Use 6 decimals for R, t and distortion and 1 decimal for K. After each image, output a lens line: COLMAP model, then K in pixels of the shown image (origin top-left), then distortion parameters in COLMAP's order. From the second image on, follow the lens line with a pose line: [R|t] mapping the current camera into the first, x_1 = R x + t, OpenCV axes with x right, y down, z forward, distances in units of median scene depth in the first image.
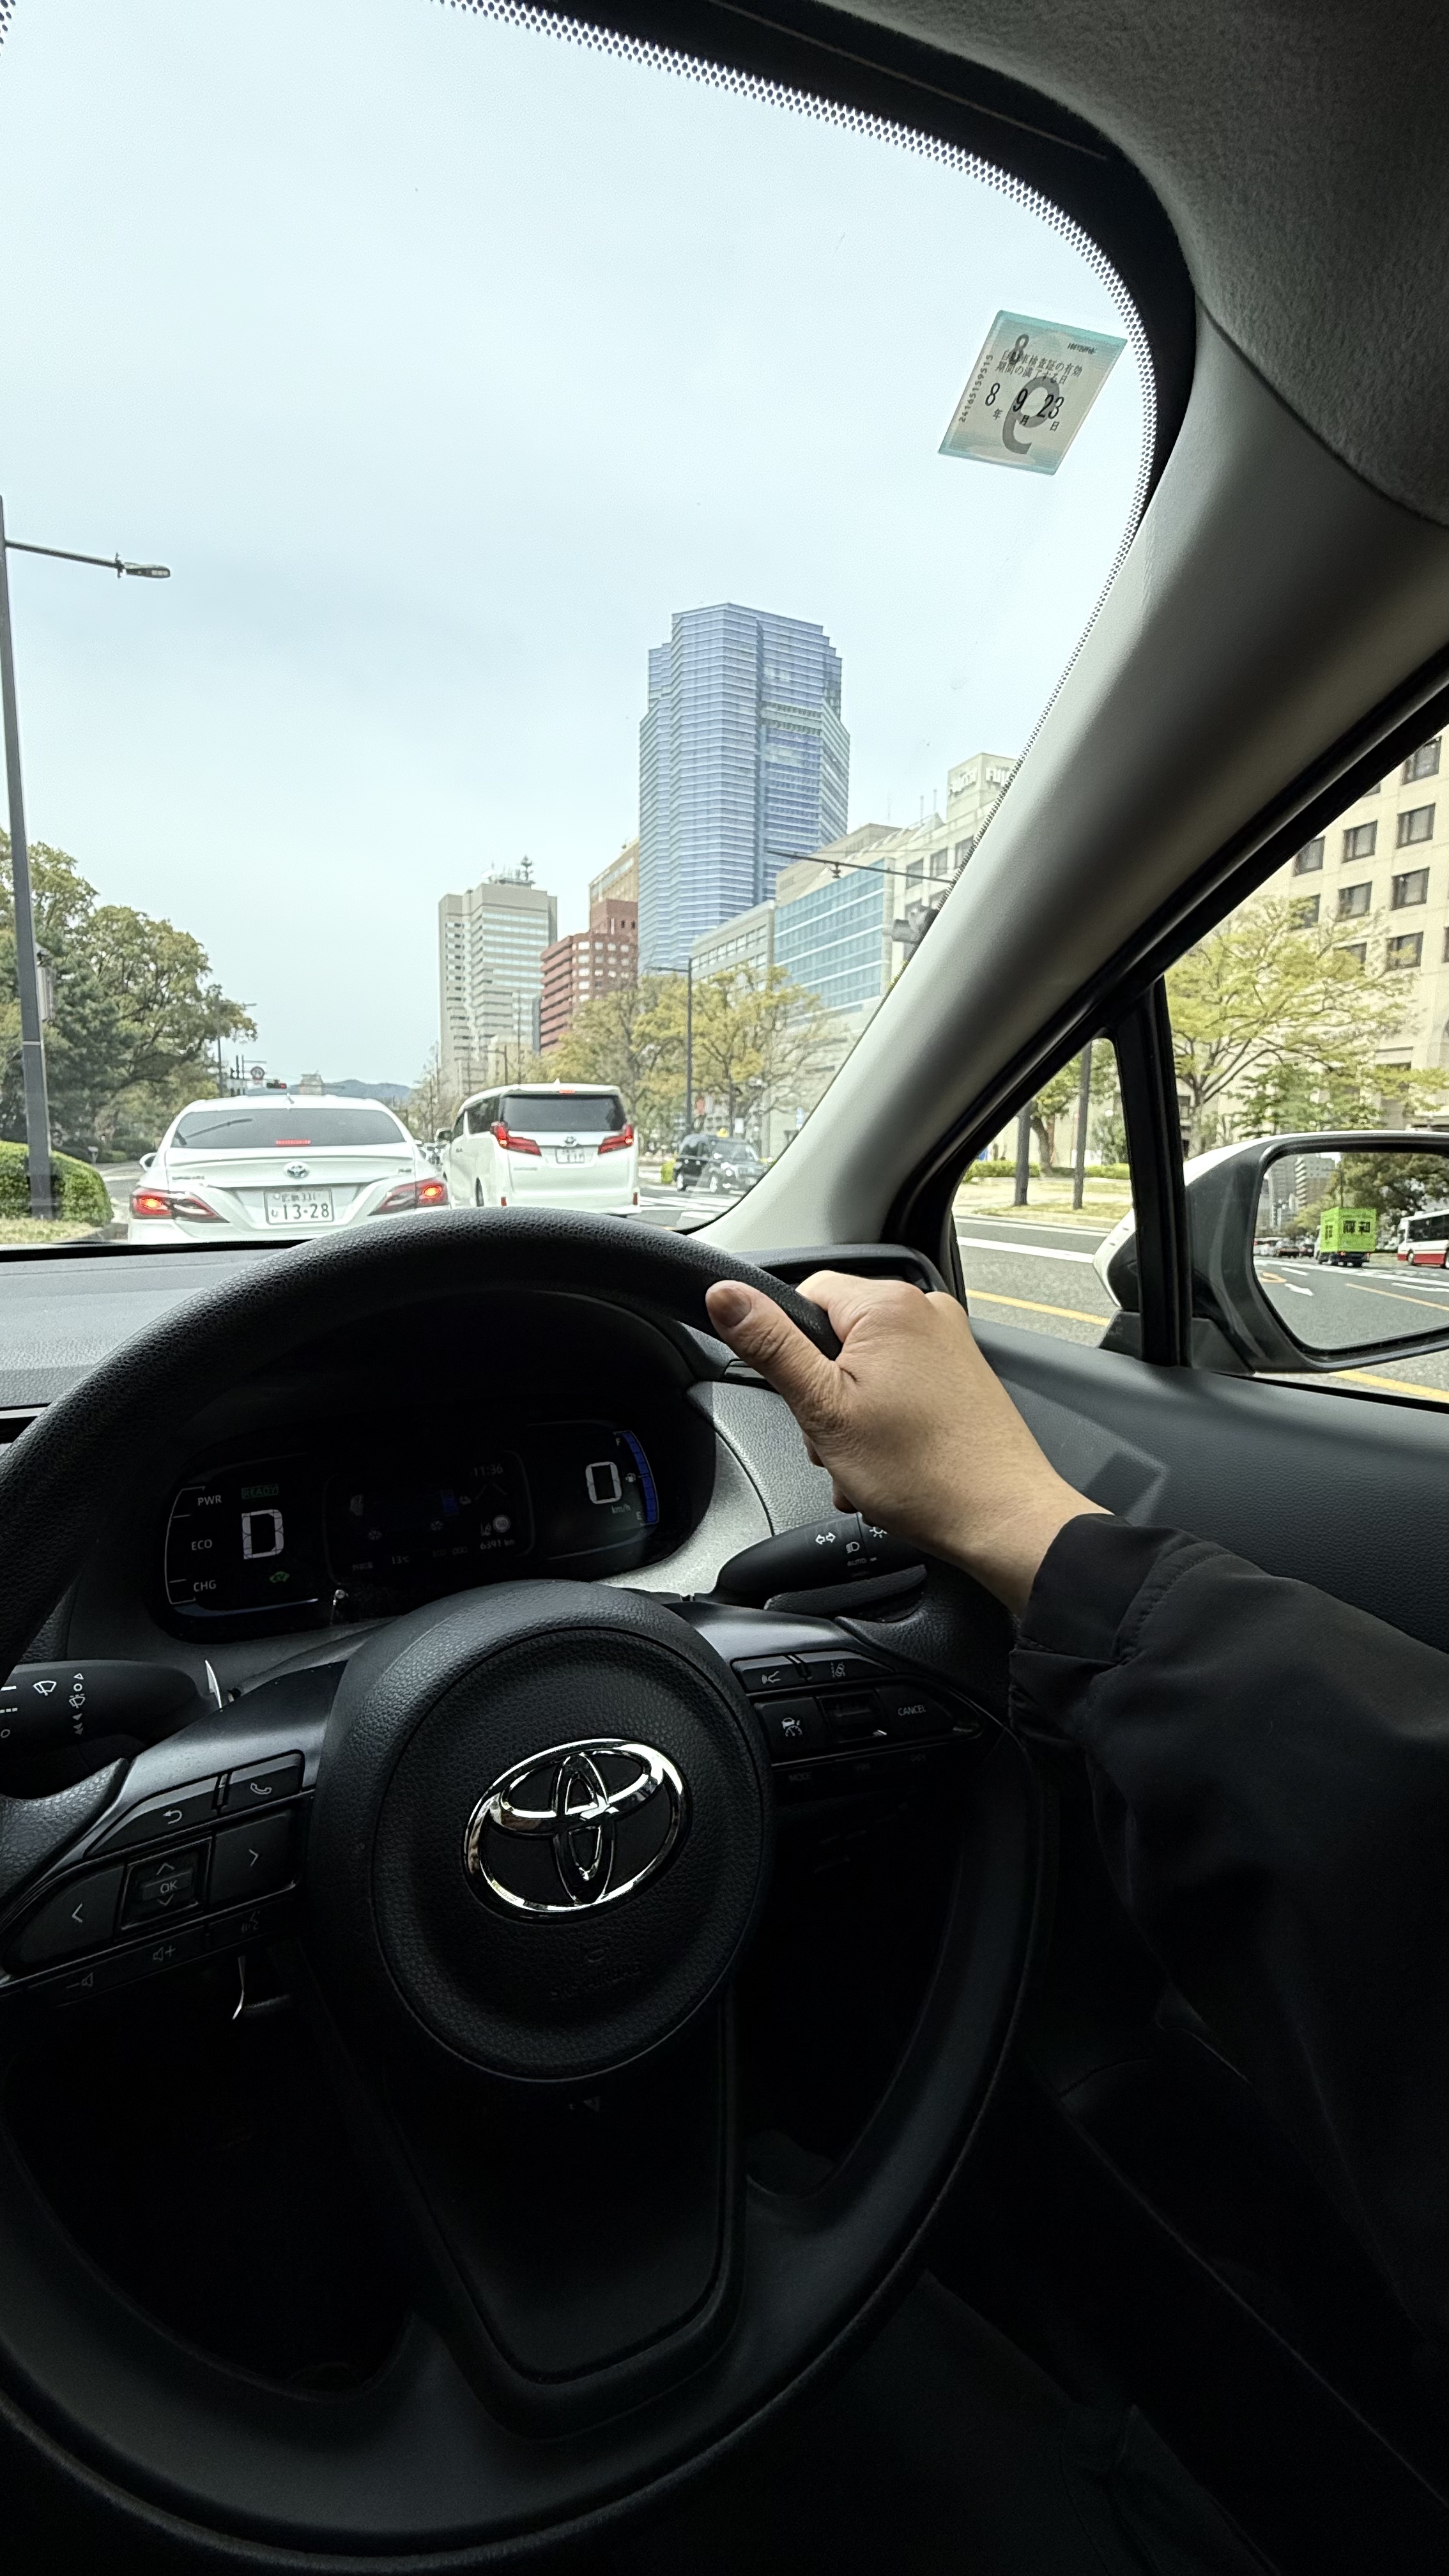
lens RADIAL K [[1021.8, 0, 726.8], [0, 1021.8, 1292.9], [0, 0, 1]] dist [-0.011315, 0.001414]
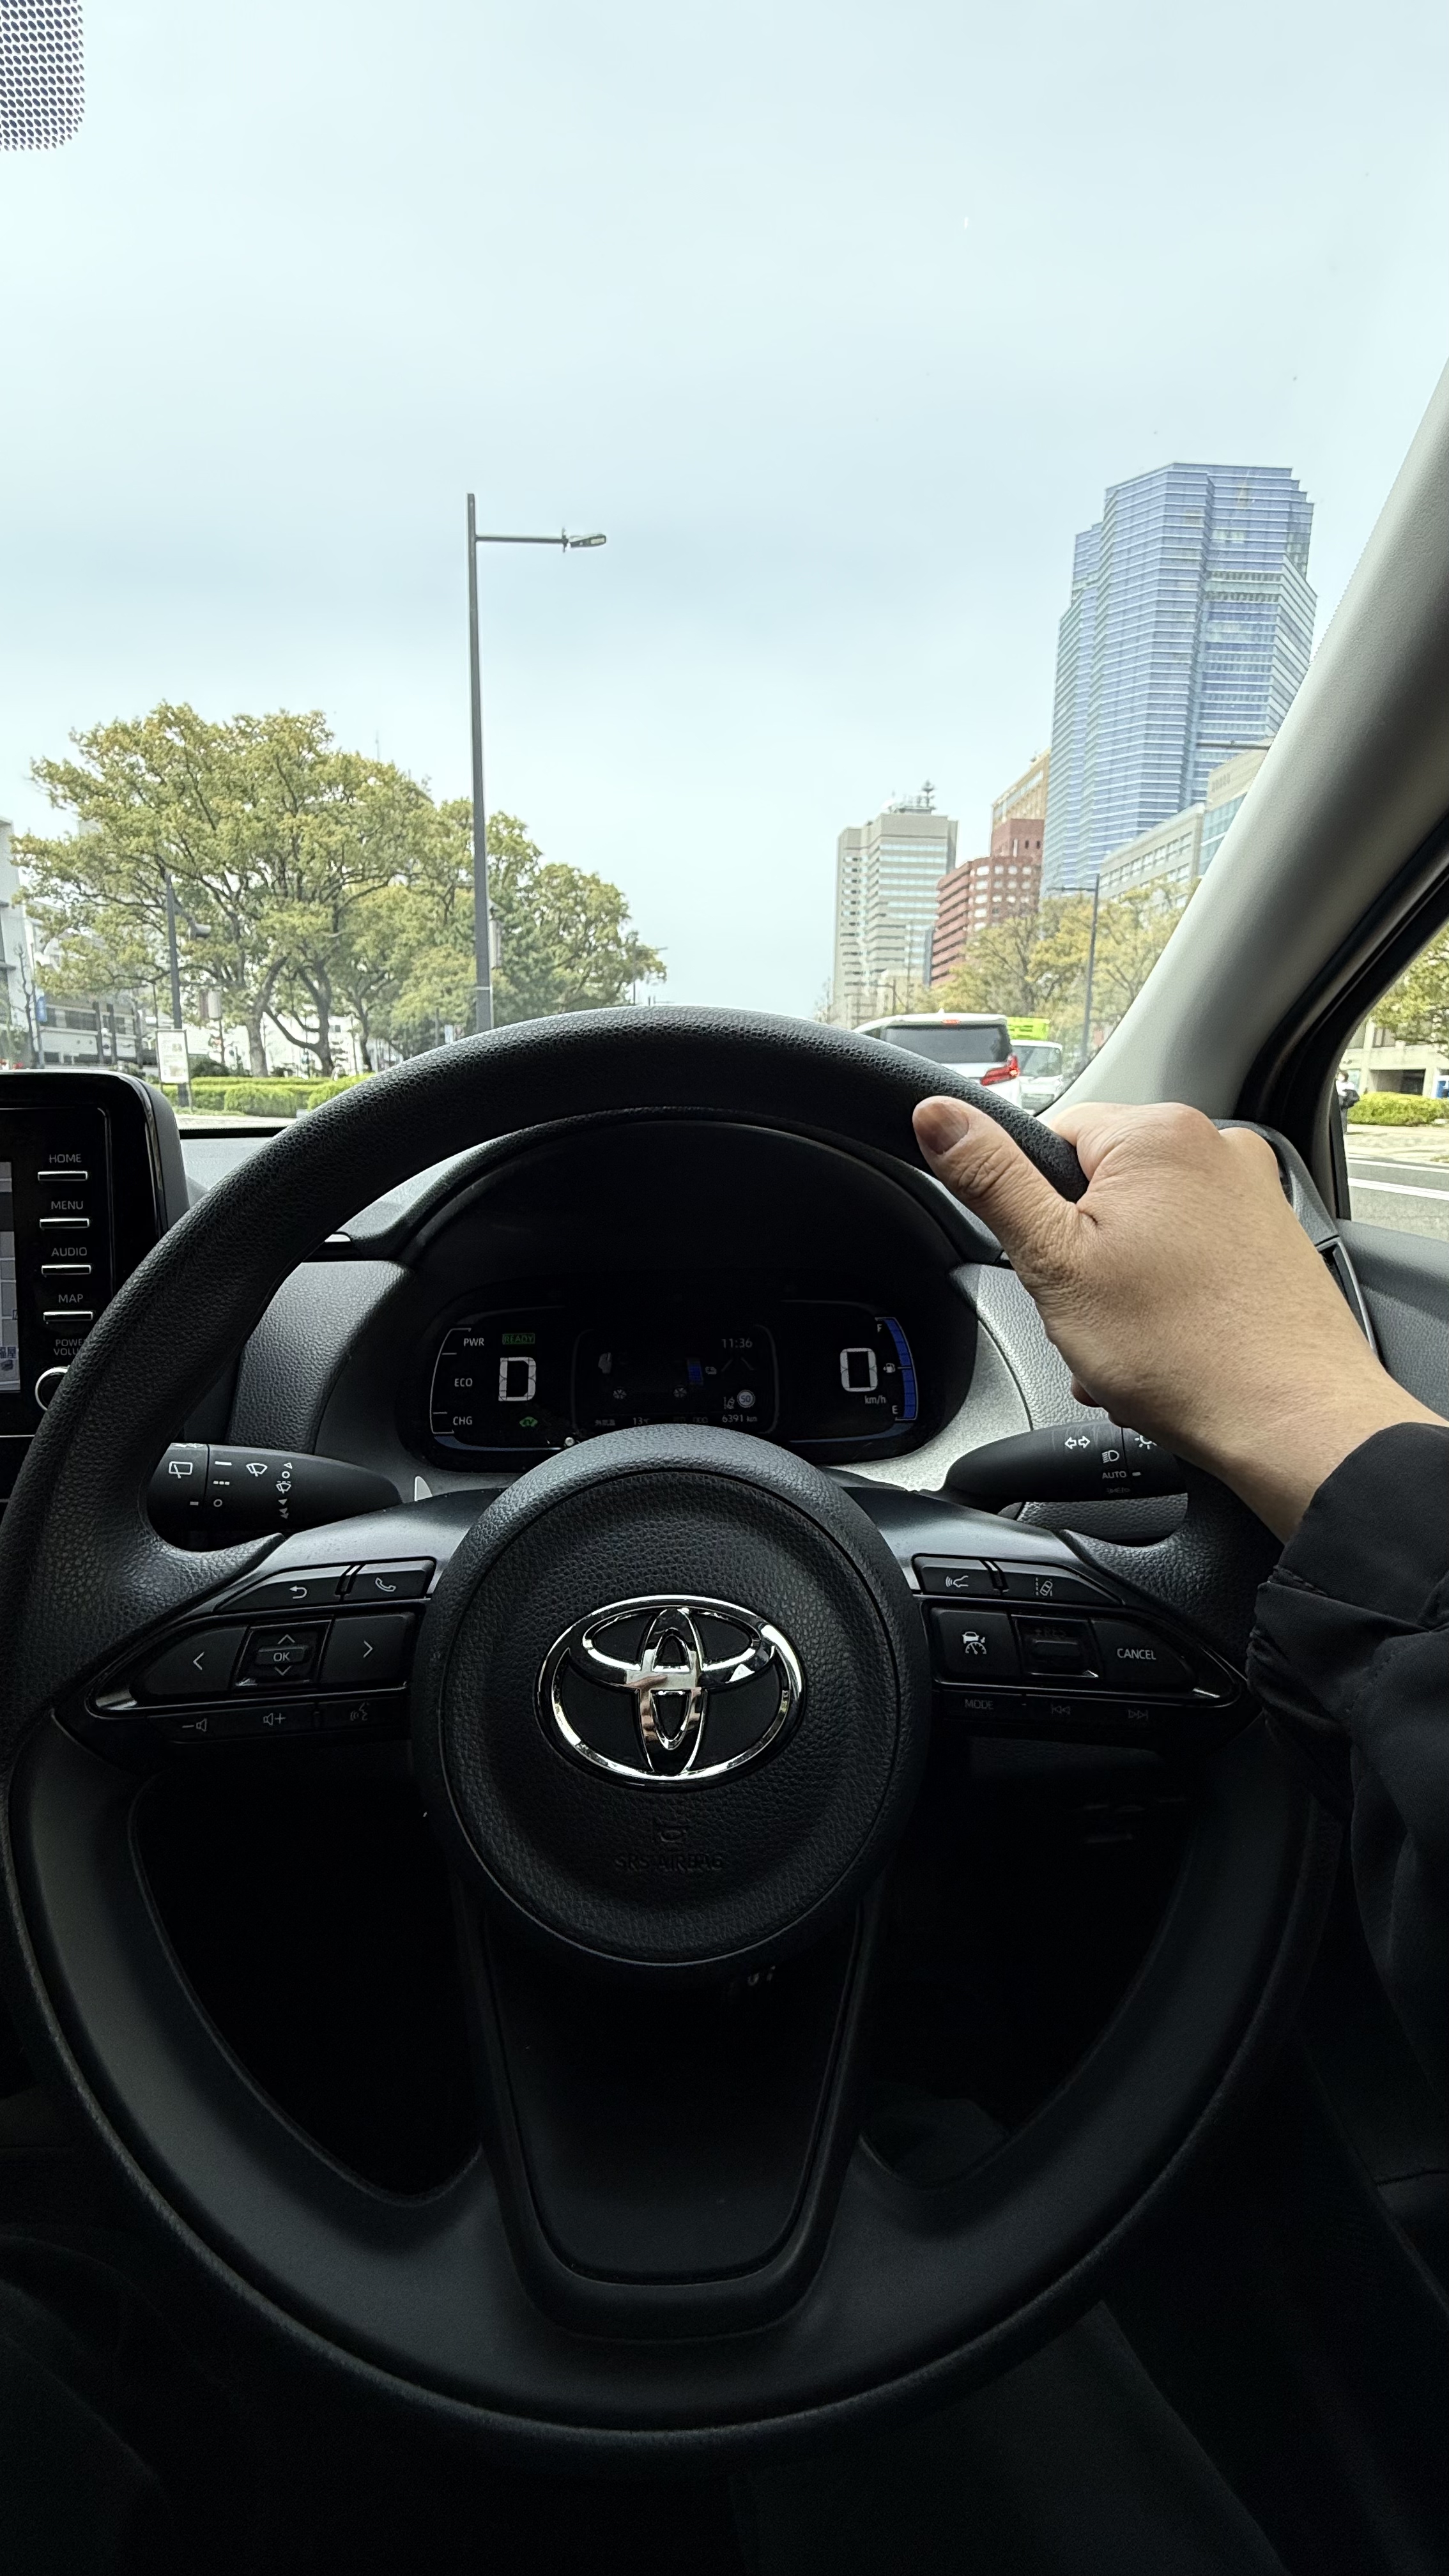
lens RADIAL K [[1021.8, 0, 717.4], [0, 1021.8, 1289.5], [0, 0, 1]] dist [-0.011315, 0.001414]
pose [[0.929960, 0.073684, -0.360202, 0.096226], [-0.053226, 0.996372, 0.066403, 0.067251], [0.363788, -0.042581, 0.930508, 0.119139]]
